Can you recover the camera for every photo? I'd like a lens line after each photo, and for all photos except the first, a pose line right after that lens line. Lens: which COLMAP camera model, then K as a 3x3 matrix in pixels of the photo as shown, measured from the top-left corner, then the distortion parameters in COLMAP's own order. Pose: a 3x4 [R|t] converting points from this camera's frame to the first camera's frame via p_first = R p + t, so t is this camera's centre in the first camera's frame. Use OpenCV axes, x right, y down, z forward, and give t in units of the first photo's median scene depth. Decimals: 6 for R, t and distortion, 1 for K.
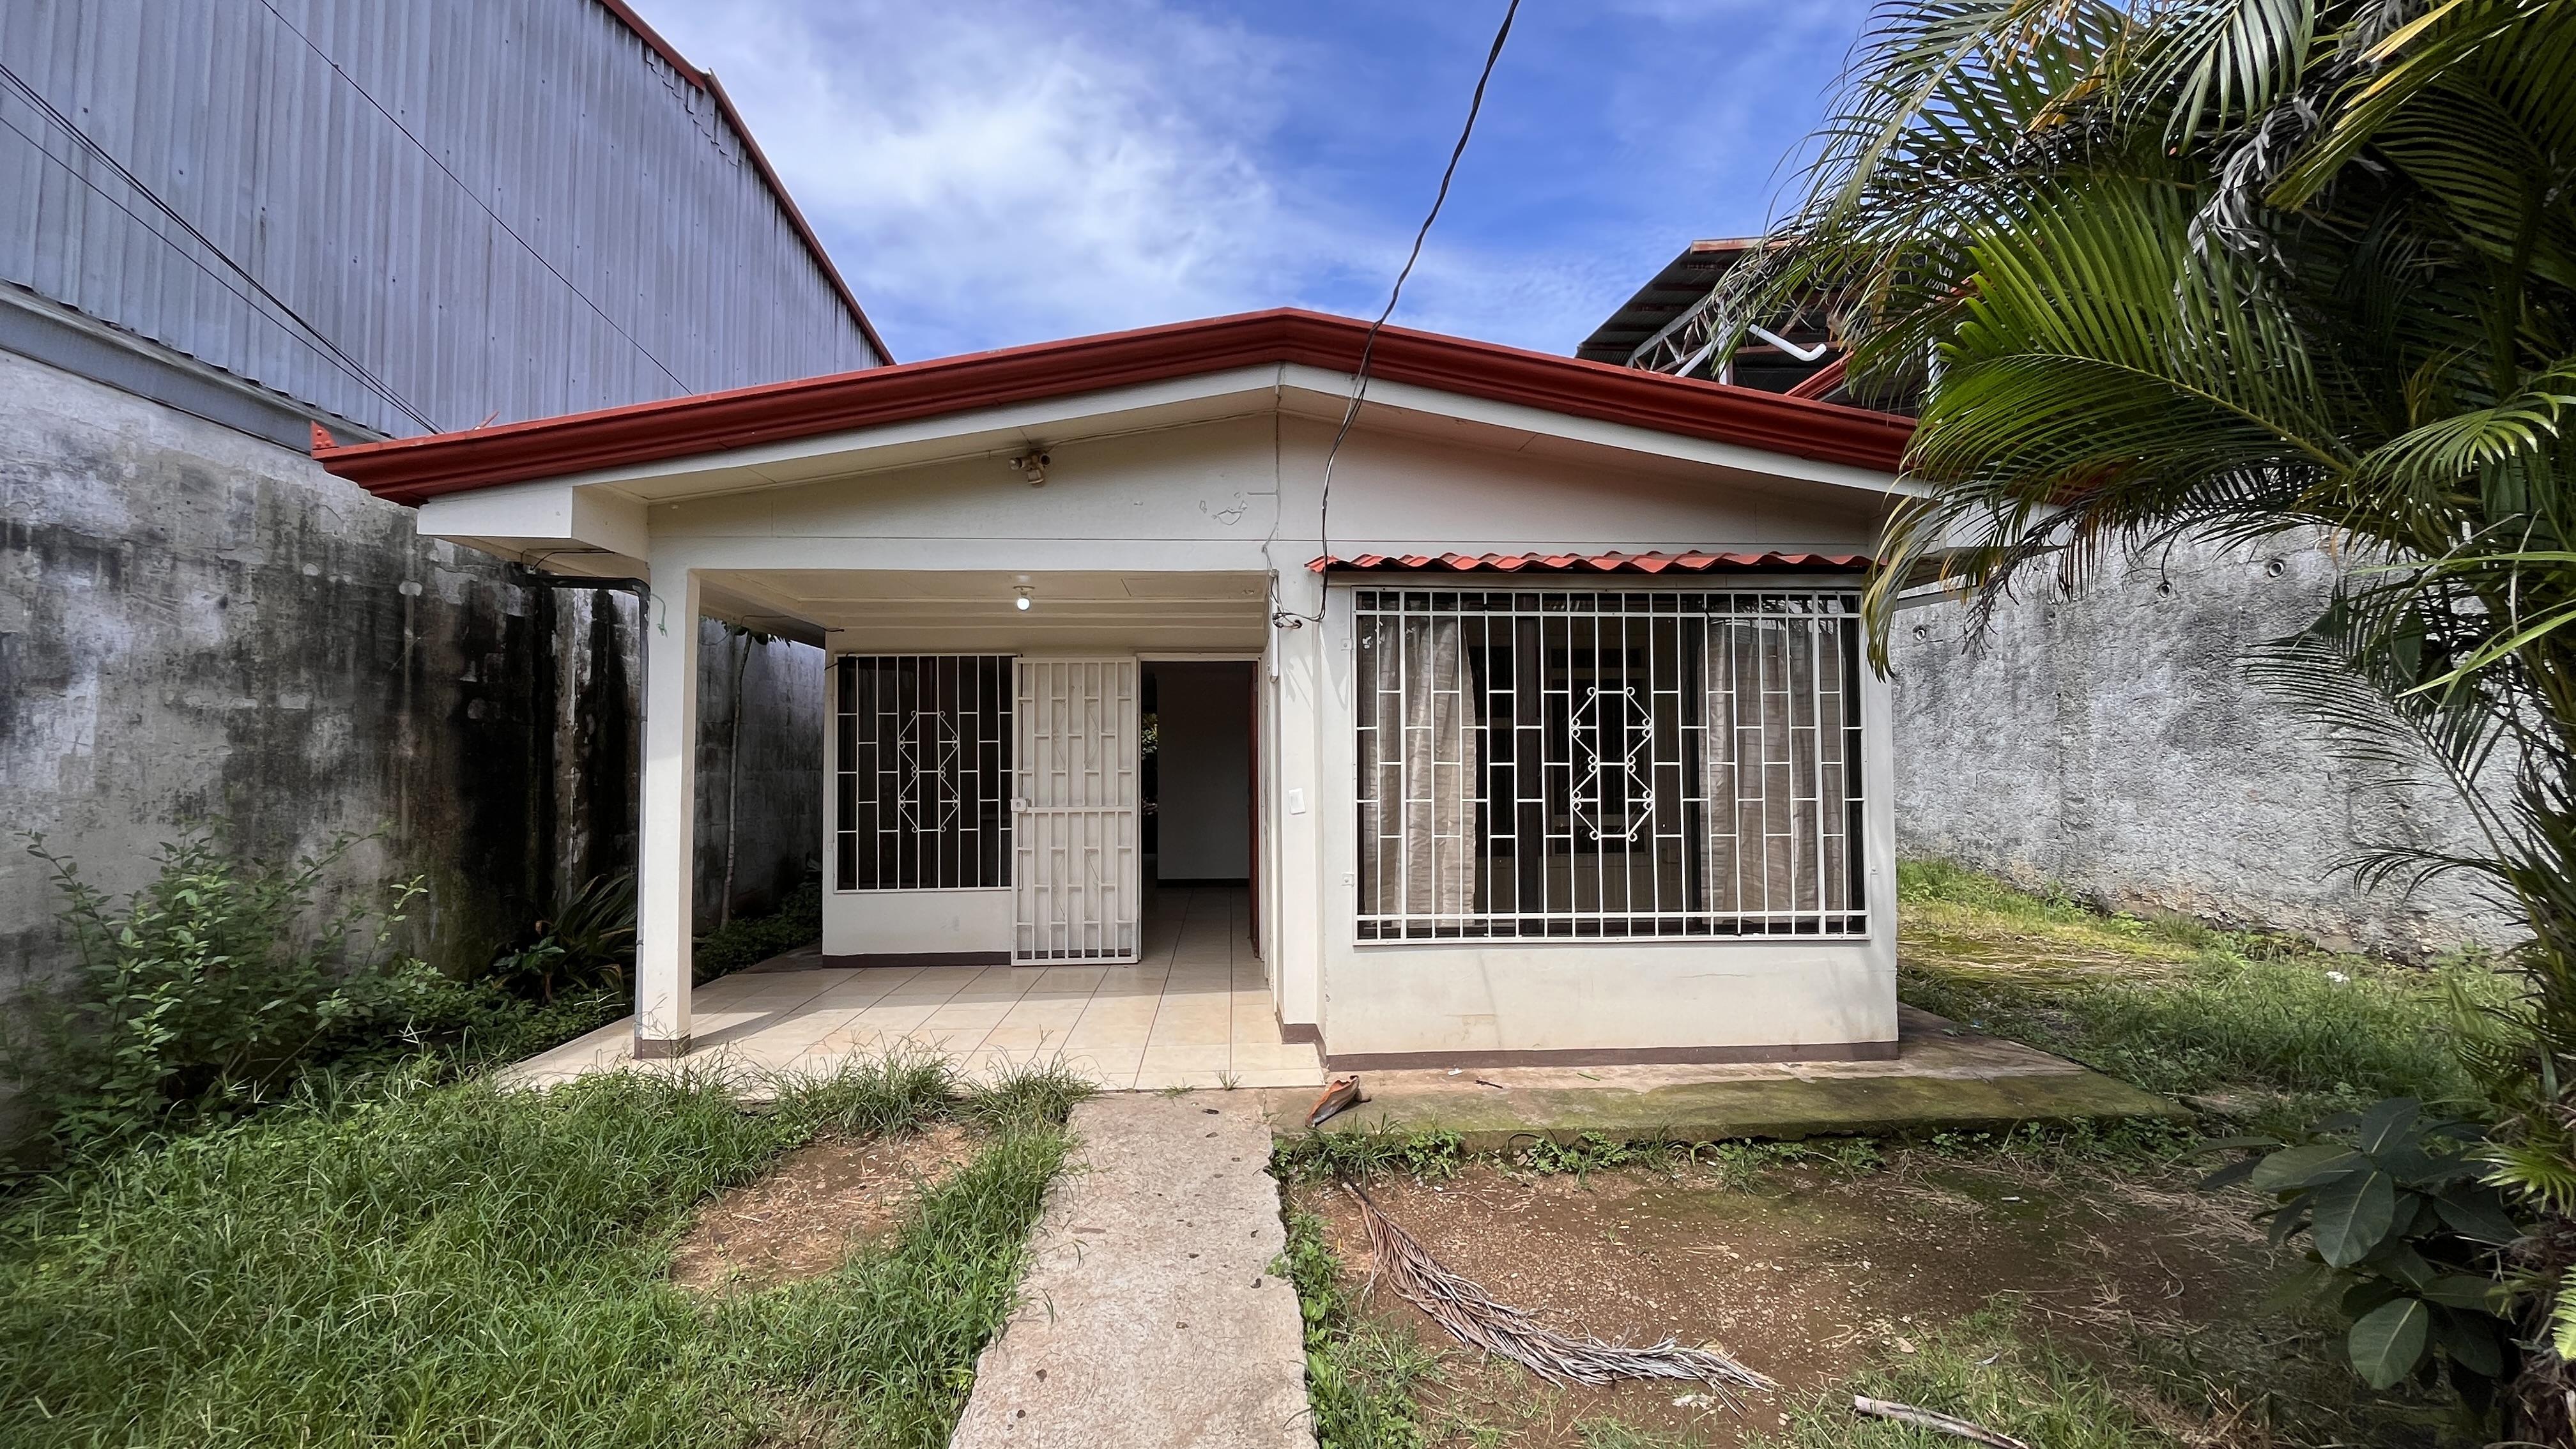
lens RADIAL K [[1036.6, 0, 1262.1], [0, 1036.6, 742.4], [0, 0, 1]] dist [-0.001082, -0.000477]
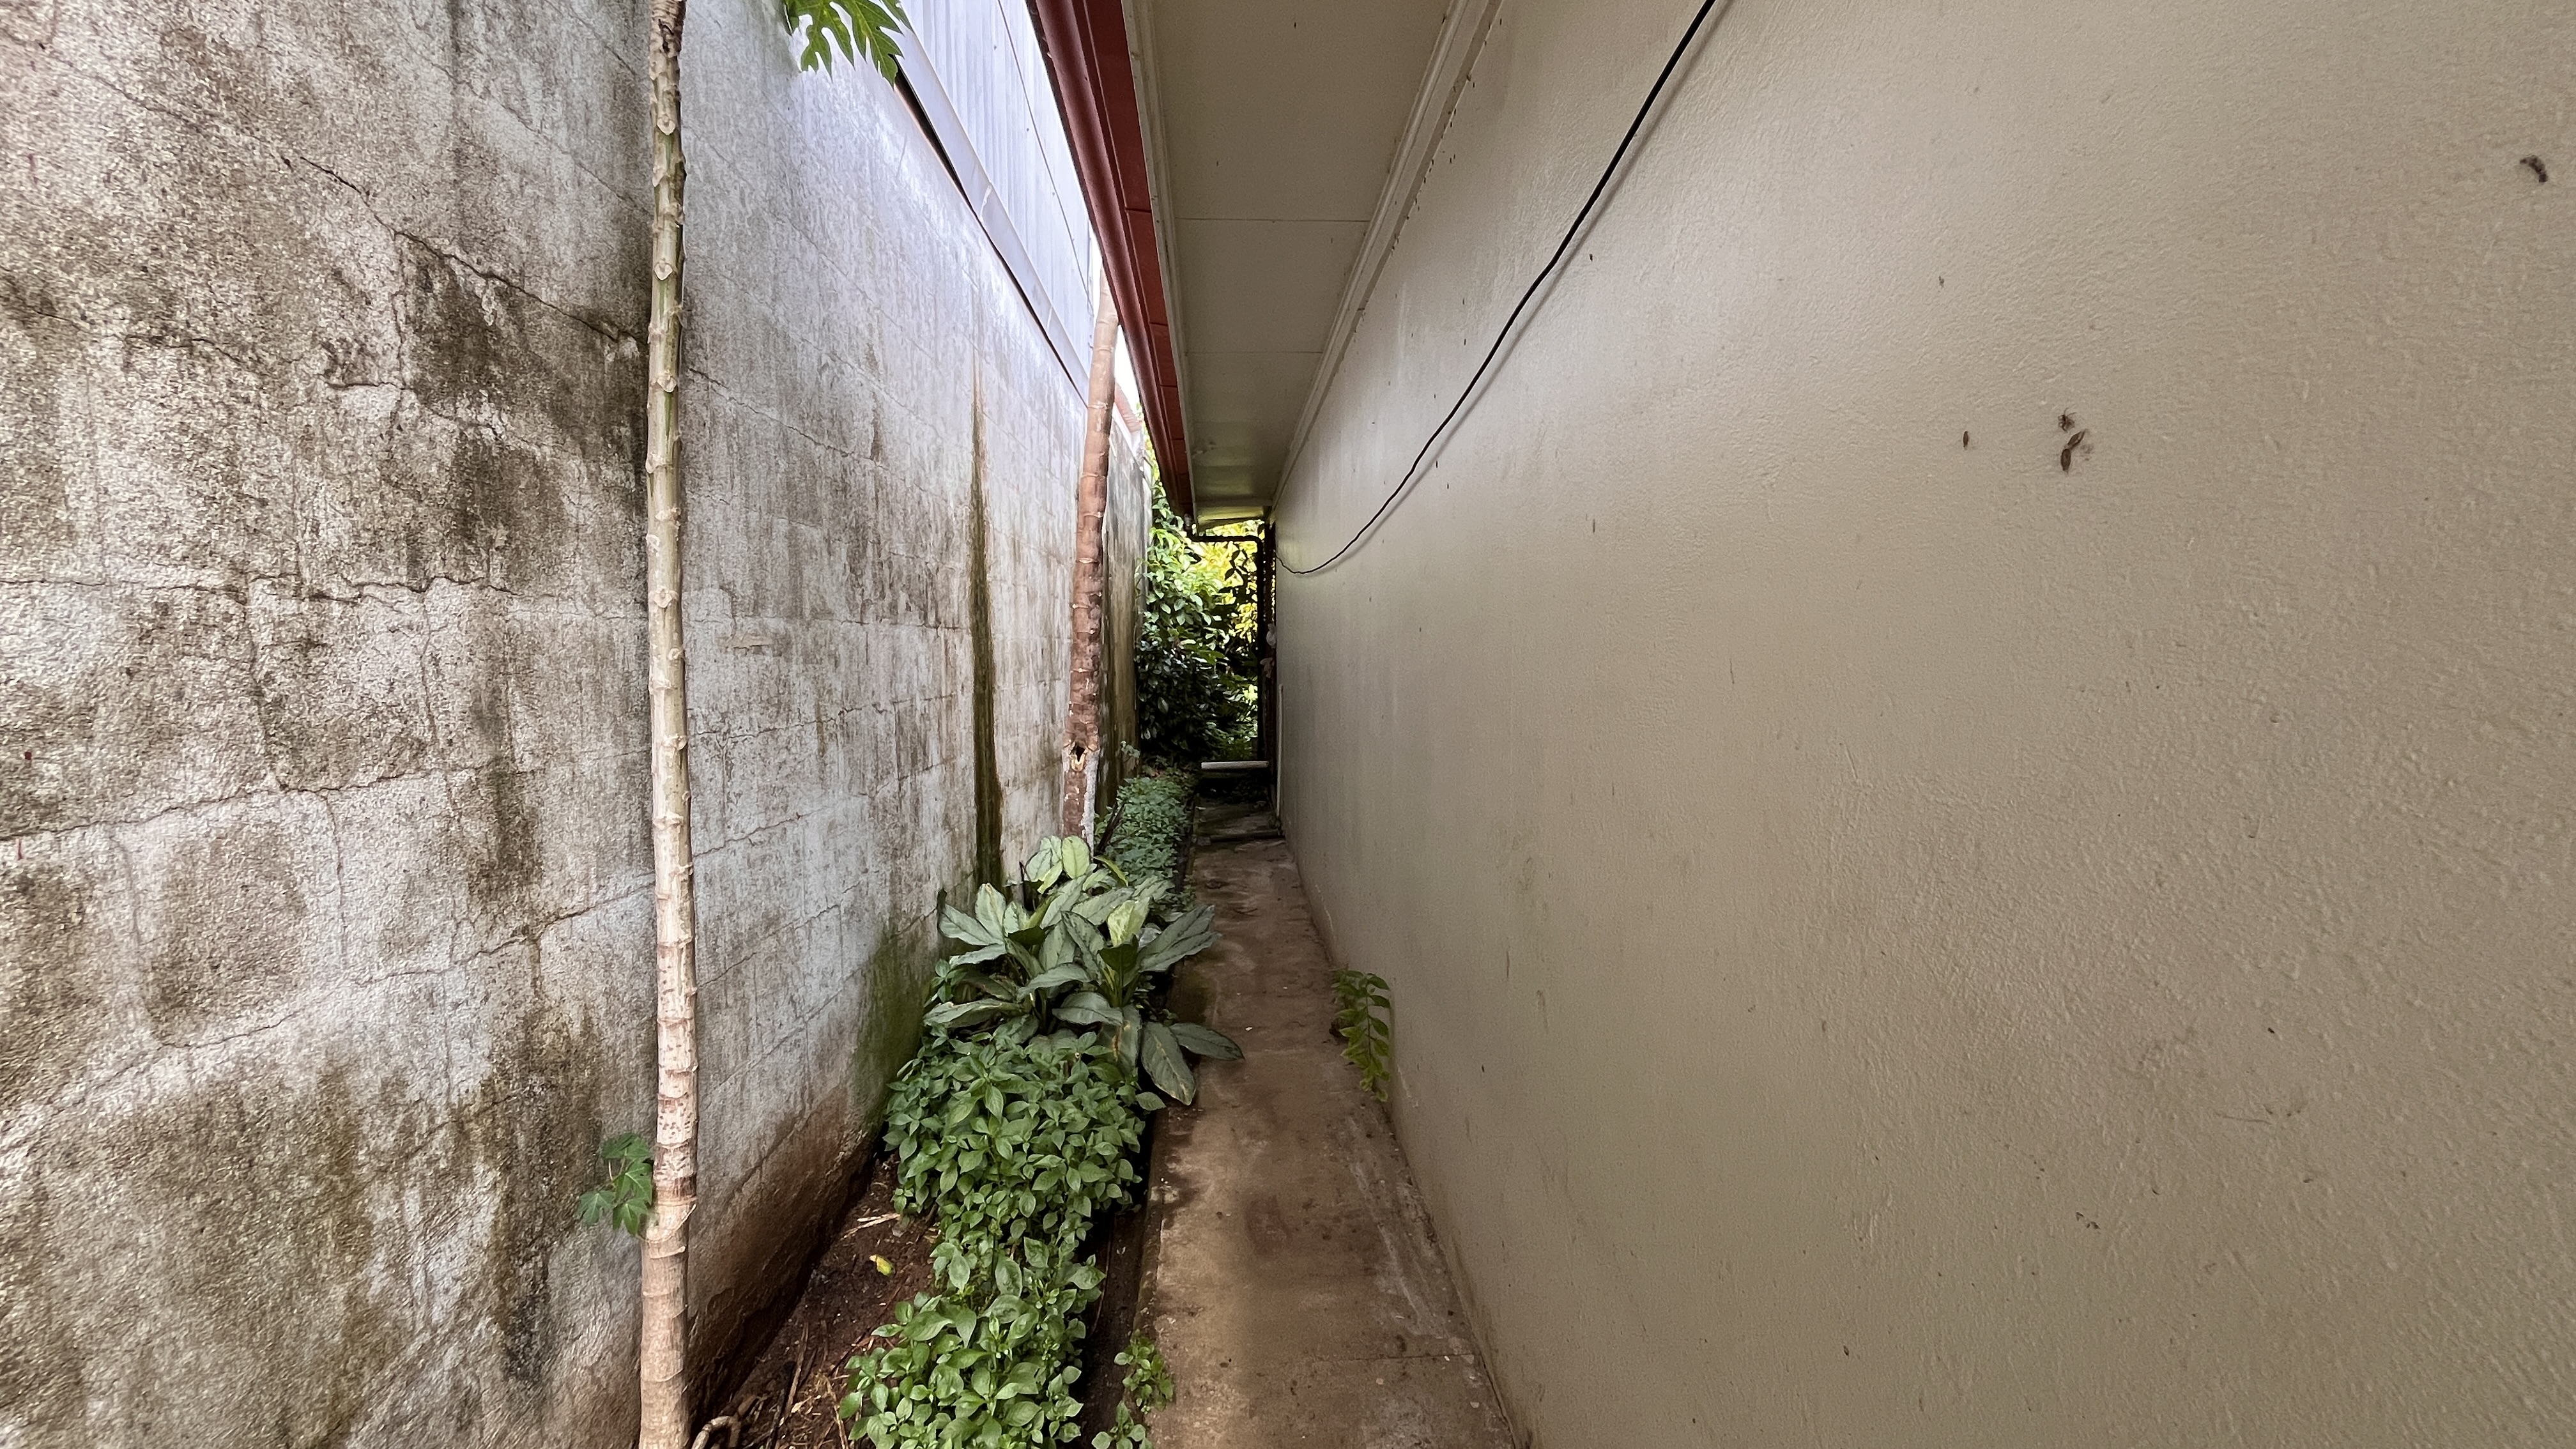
lens RADIAL K [[1036.6, 0, 1270.9], [0, 1036.6, 716.9], [0, 0, 1]] dist [-0.001082, -0.000477]
pose [[0.999595, -0.012059, 0.025762, -0.387734], [0.009868, 0.996458, 0.083517, 0.031733], [-0.026678, -0.083229, 0.996173, 0.772614]]
